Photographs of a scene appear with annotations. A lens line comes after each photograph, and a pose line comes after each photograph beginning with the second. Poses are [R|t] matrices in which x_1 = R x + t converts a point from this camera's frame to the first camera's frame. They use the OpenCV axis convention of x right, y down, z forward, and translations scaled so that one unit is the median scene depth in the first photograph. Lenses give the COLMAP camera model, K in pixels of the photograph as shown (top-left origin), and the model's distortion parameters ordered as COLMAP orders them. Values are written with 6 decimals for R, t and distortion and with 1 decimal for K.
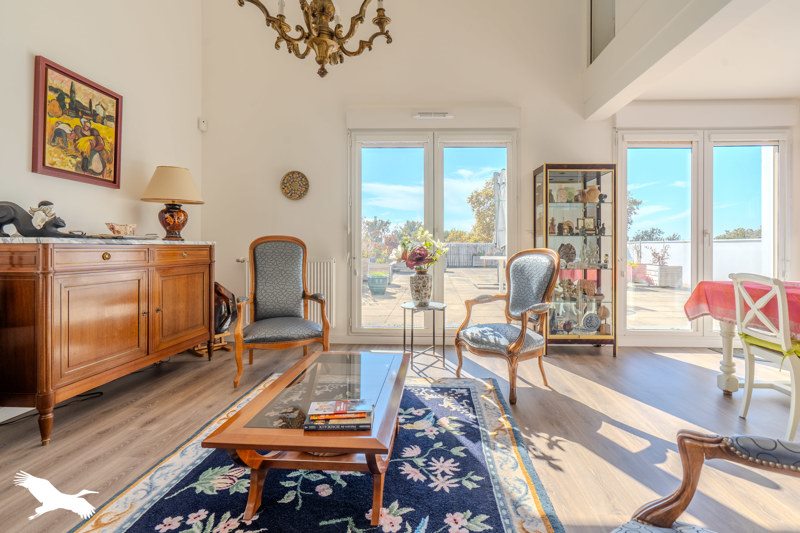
lens RADIAL K [[389.6, 0, 402.9], [0, 389.6, 243.9], [0, 0, 1]] dist [-0.001212, -0.000160]
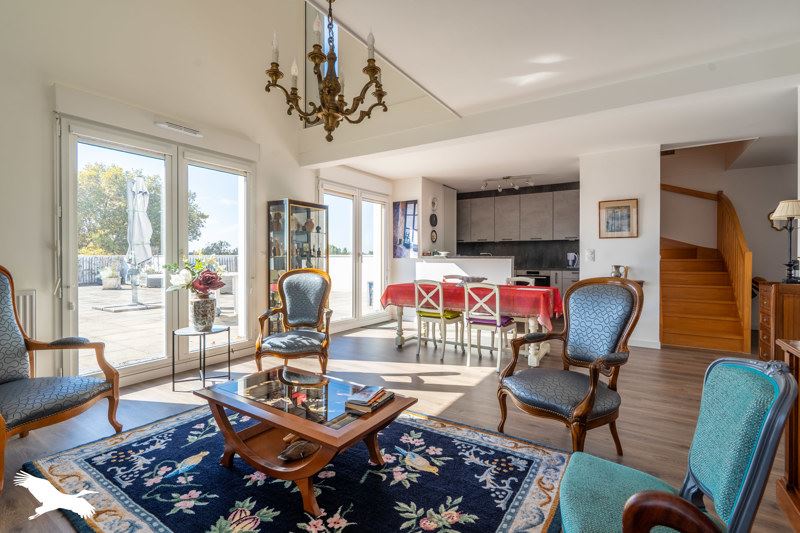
lens RADIAL K [[379.8, 0, 400.4], [0, 379.8, 258.3], [0, 0, 1]] dist [-0.000739, 0.000054]
pose [[0.497754, -0.008324, 0.867278, -0.467883], [-0.001886, 0.999941, 0.010679, -0.028909], [-0.867316, -0.006951, 0.497709, 0.082506]]
